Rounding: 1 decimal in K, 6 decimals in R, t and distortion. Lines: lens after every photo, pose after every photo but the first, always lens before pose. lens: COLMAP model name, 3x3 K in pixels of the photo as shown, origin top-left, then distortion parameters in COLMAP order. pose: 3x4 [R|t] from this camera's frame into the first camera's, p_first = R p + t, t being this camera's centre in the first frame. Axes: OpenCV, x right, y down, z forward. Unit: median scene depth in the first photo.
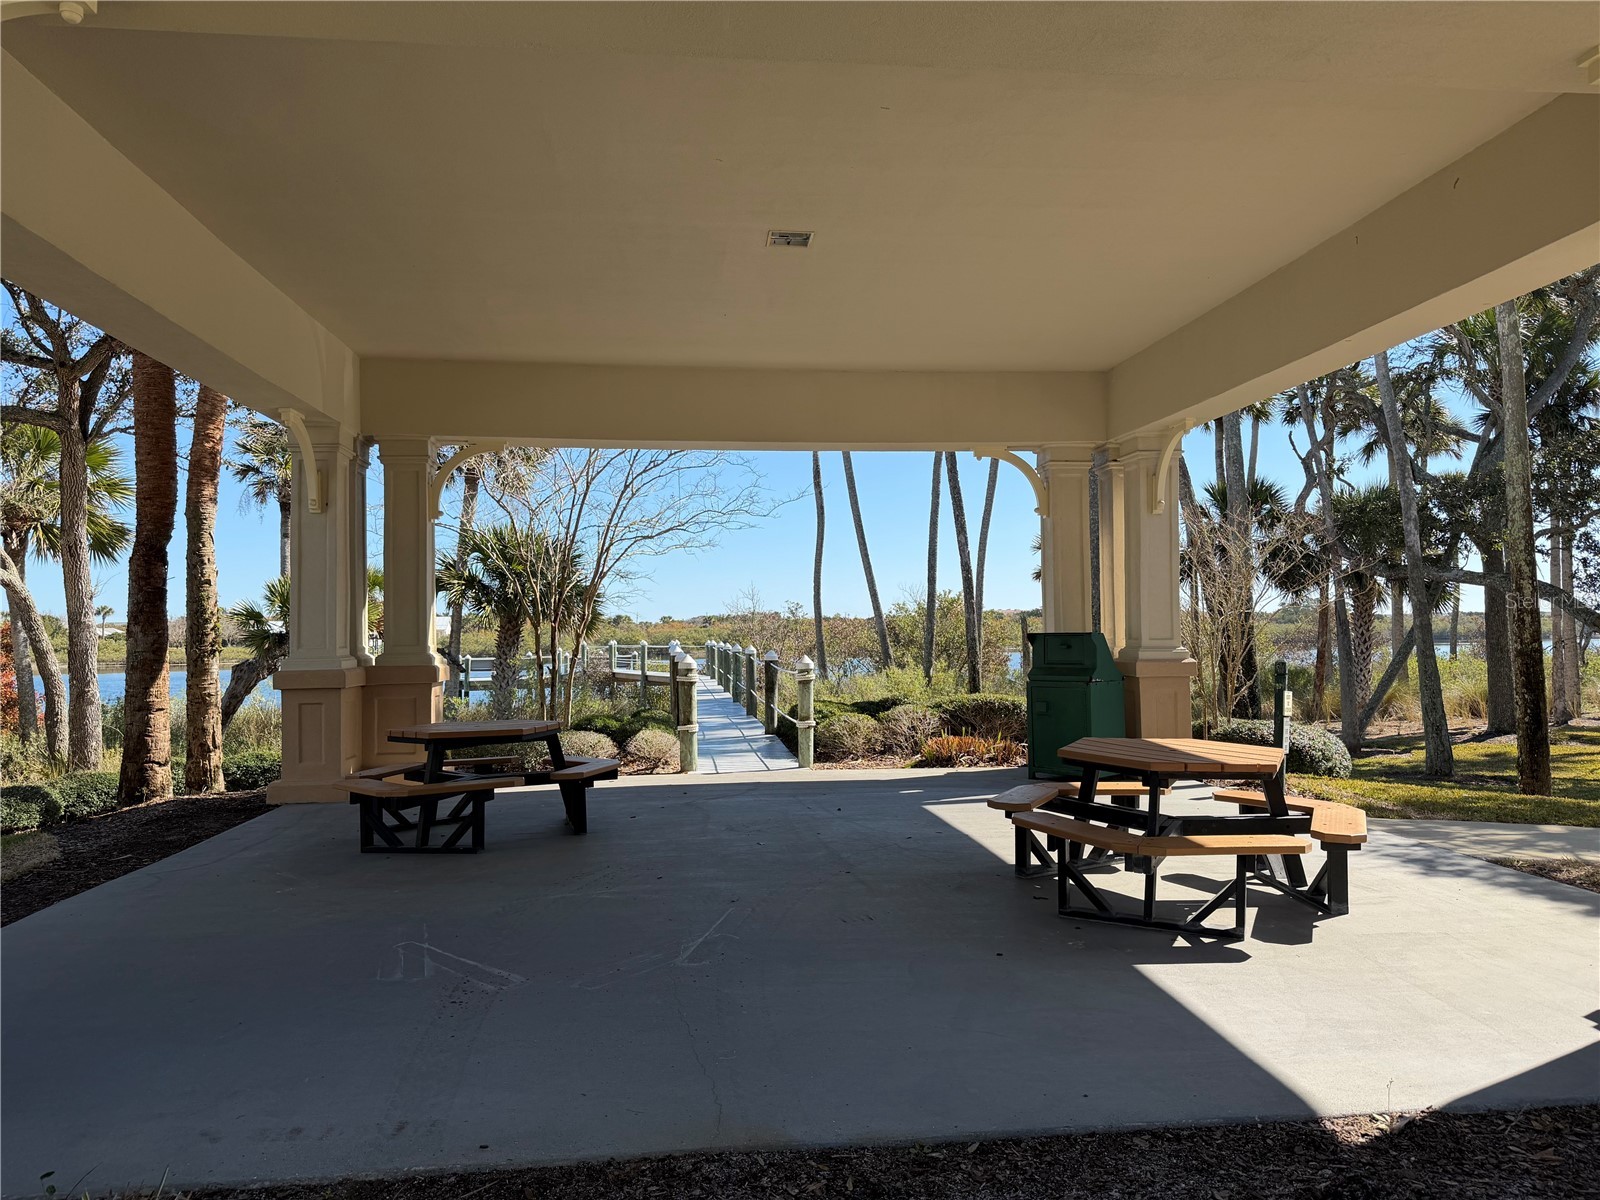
lens RADIAL K [[1106.1, 0, 800.0], [0, 1106.1, 600.0], [0, 0, 1]] dist [0.008238, 0.003999]
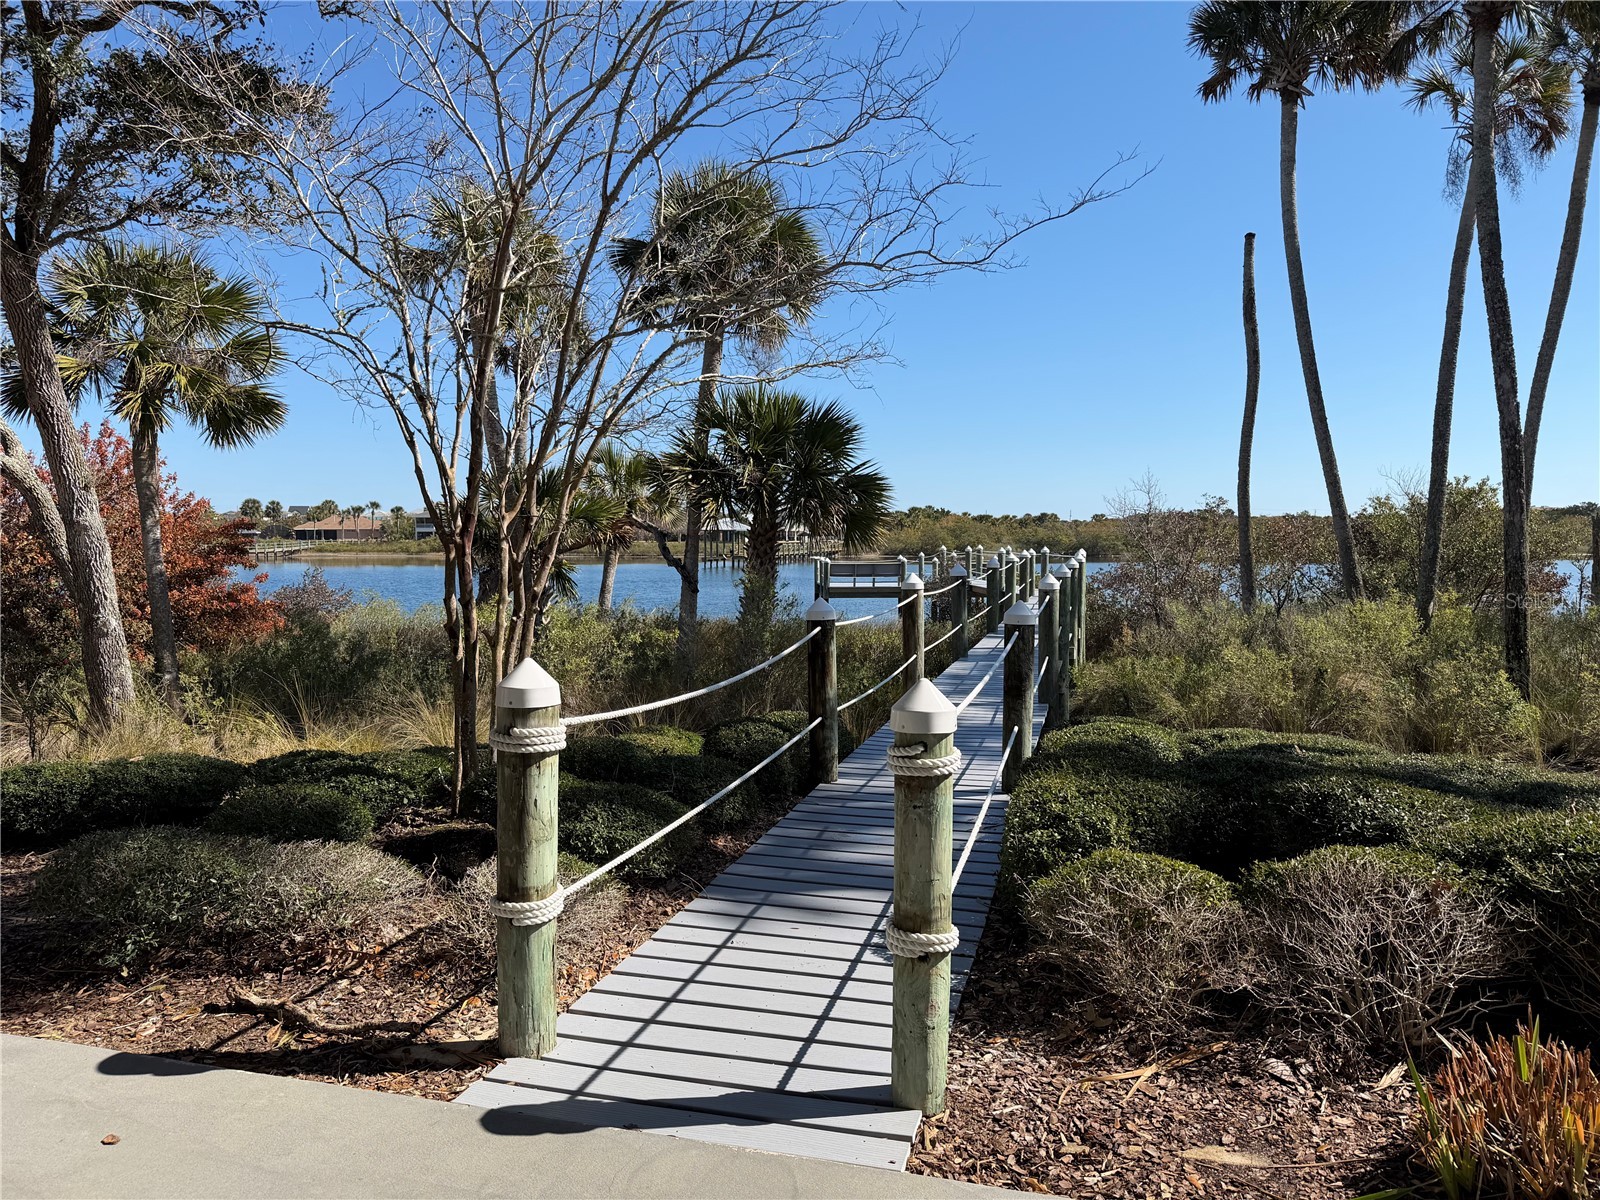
lens RADIAL K [[1106.1, 0, 800.0], [0, 1106.1, 600.0], [0, 0, 1]] dist [0.008238, 0.003999]
pose [[0.923390, 0.031780, -0.382546, 0.029150], [0.003762, 0.995770, 0.091805, 0.002560], [0.383845, -0.086210, 0.919364, 0.282424]]
